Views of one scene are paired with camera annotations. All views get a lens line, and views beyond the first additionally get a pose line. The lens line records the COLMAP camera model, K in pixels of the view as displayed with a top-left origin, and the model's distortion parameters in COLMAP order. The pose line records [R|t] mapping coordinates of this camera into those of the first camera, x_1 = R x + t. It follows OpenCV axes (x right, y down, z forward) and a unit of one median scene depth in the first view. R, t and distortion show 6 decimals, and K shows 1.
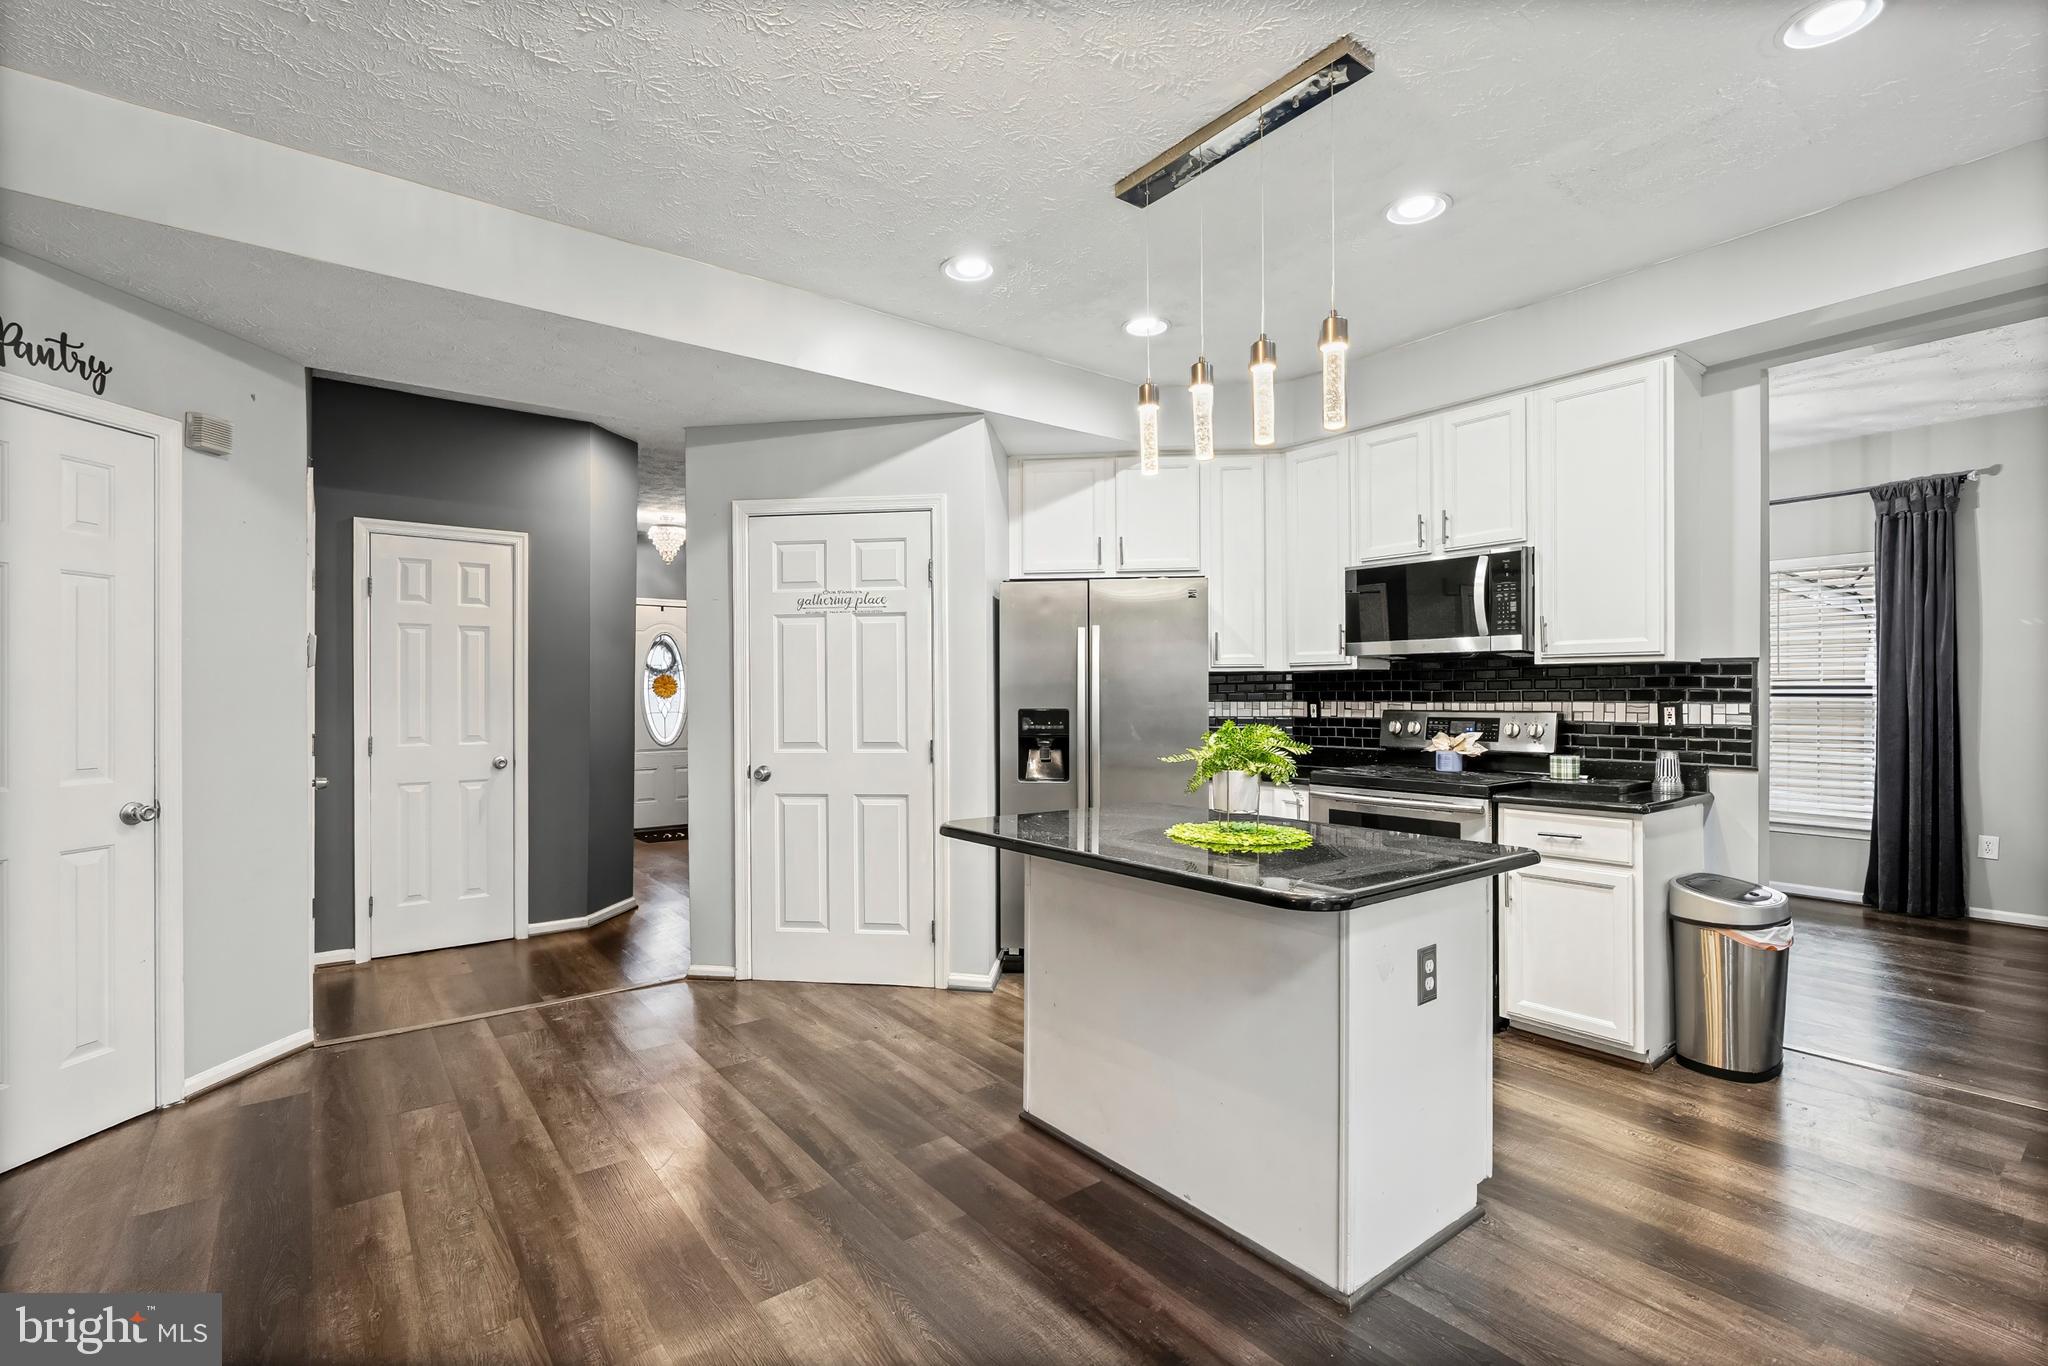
lens RADIAL K [[929.7, 0, 1026.0], [0, 929.7, 691.0], [0, 0, 1]] dist [-0.004393, -0.000712]
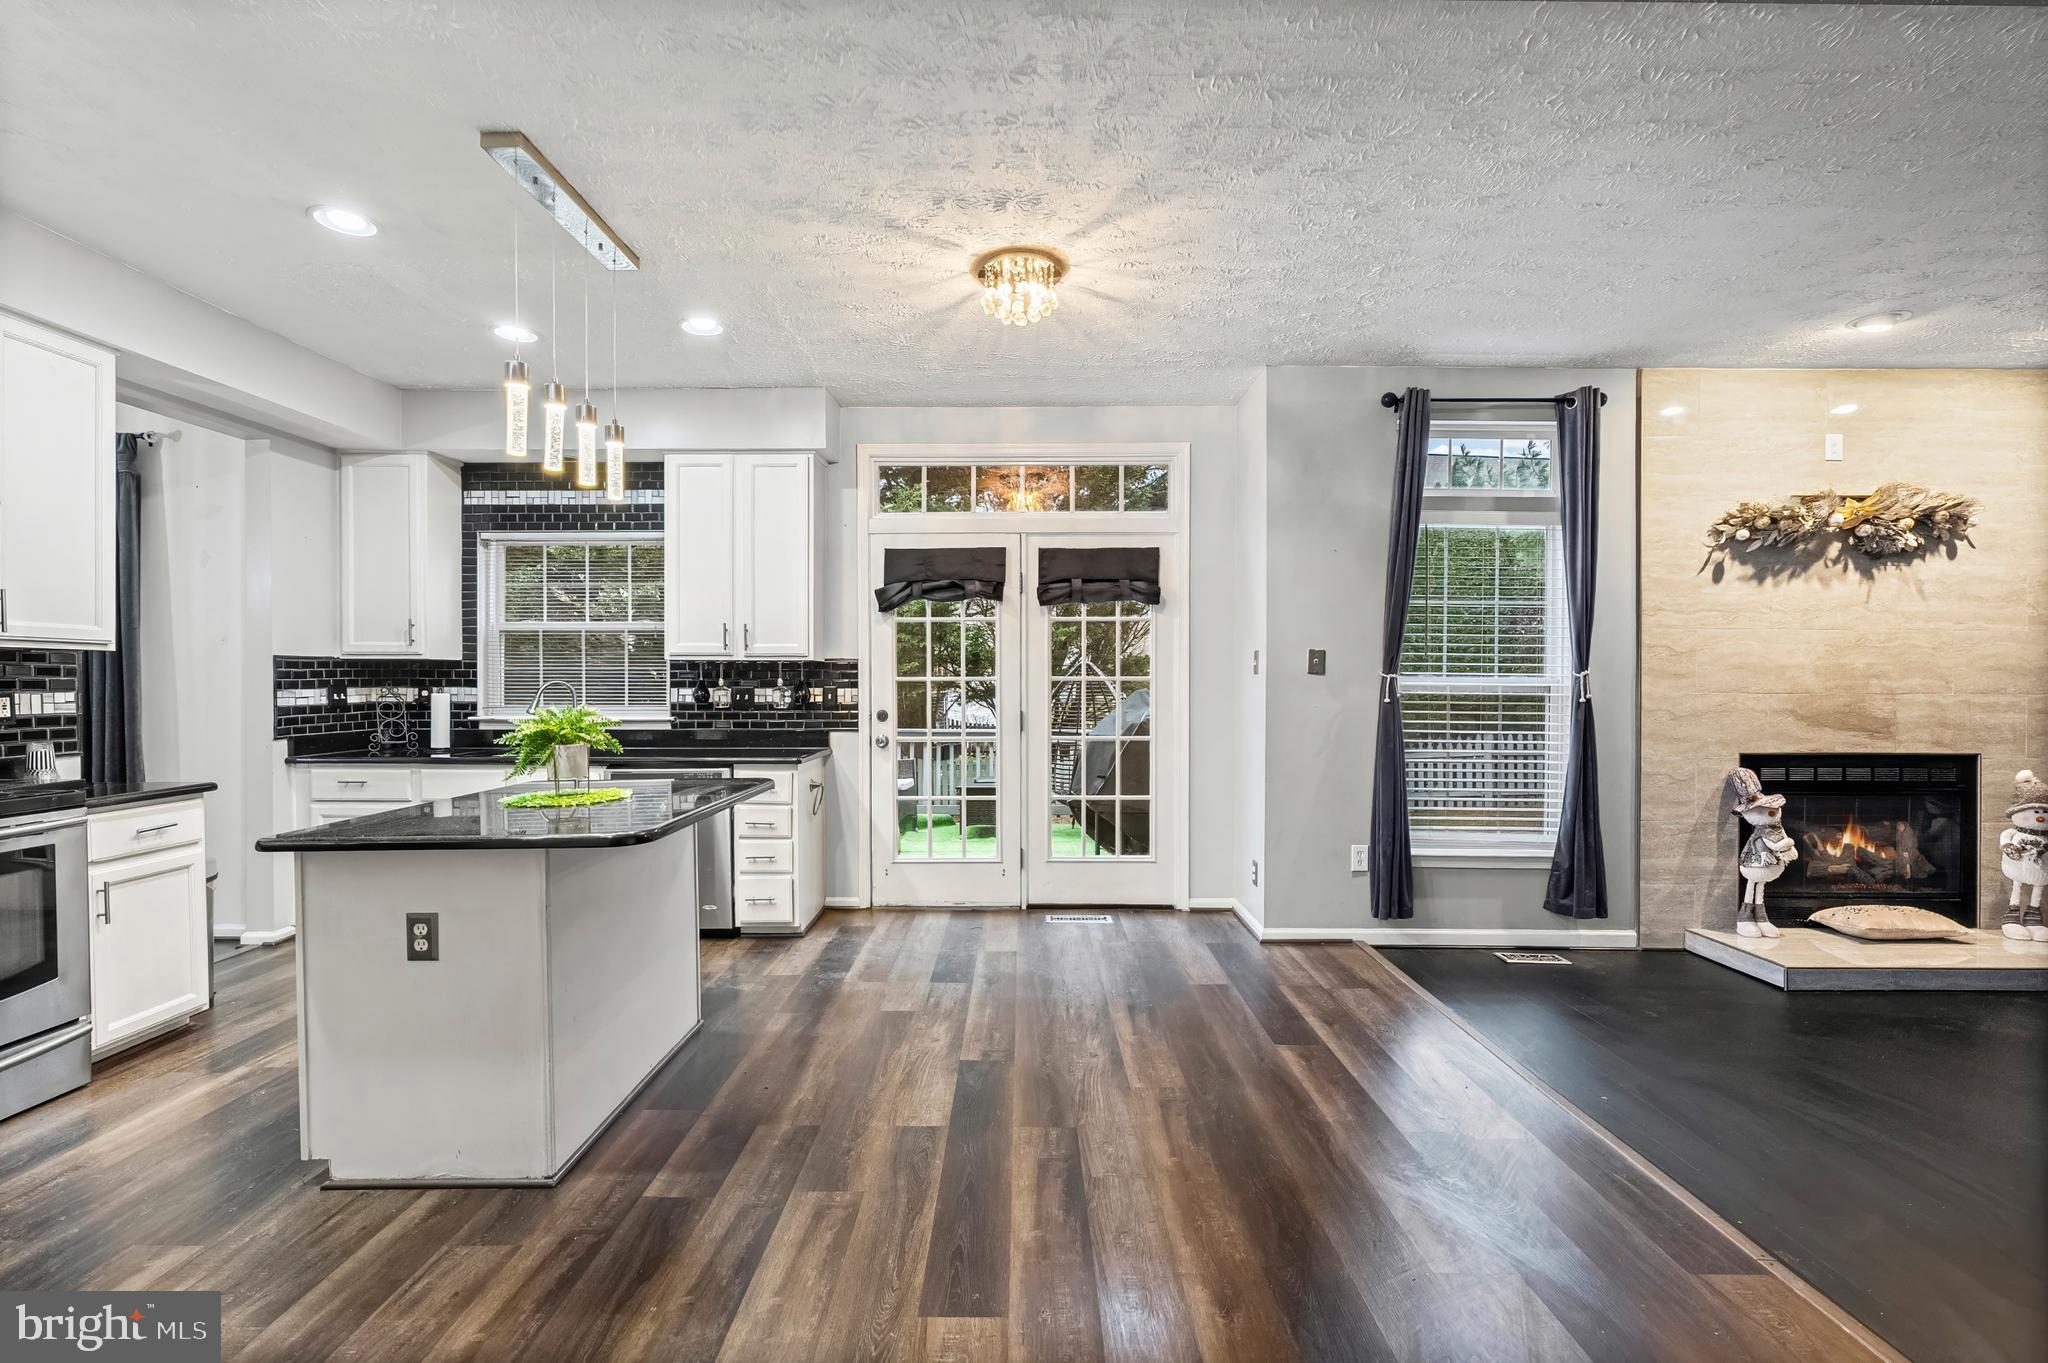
lens RADIAL K [[919.3, 0, 1001.7], [0, 919.3, 693.7], [0, 0, 1]] dist [-0.000041, 0.000473]
pose [[-0.781814, -0.002831, 0.623506, -0.596621], [0.002367, 0.999969, 0.007508, 0.008800], [-0.623507, 0.007346, -0.781783, 0.997239]]
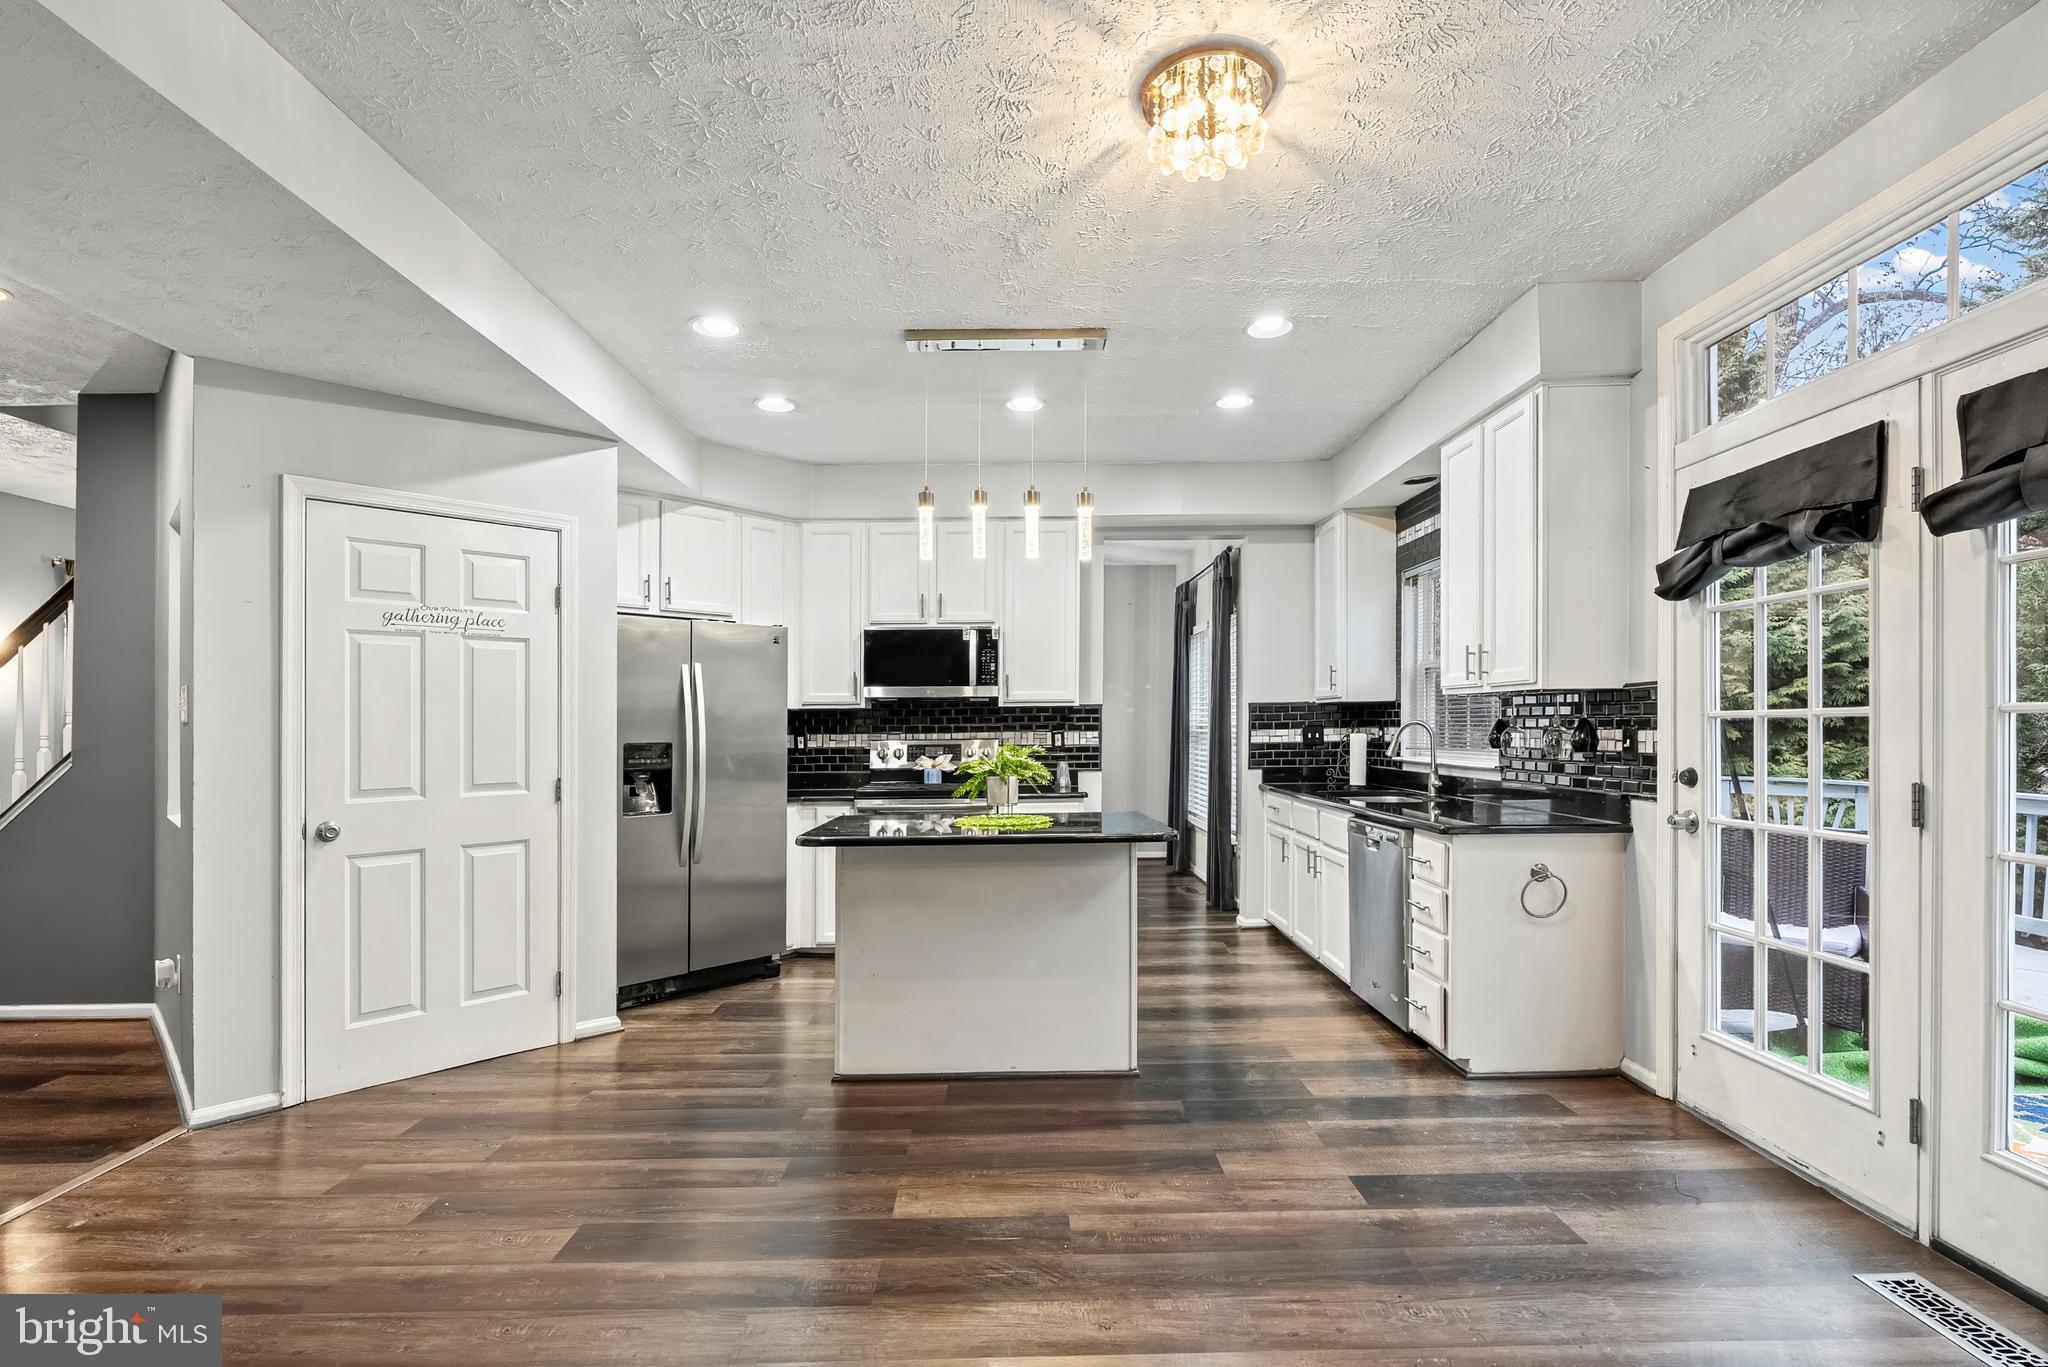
lens RADIAL K [[955.2, 0, 1036.7], [0, 955.2, 721.6], [0, 0, 1]] dist [-0.000713, -0.000003]
pose [[0.591411, 0.002434, 0.806367, -0.601487], [0.005696, 0.999958, -0.007196, 0.006274], [-0.806350, 0.008848, 0.591372, 0.046158]]
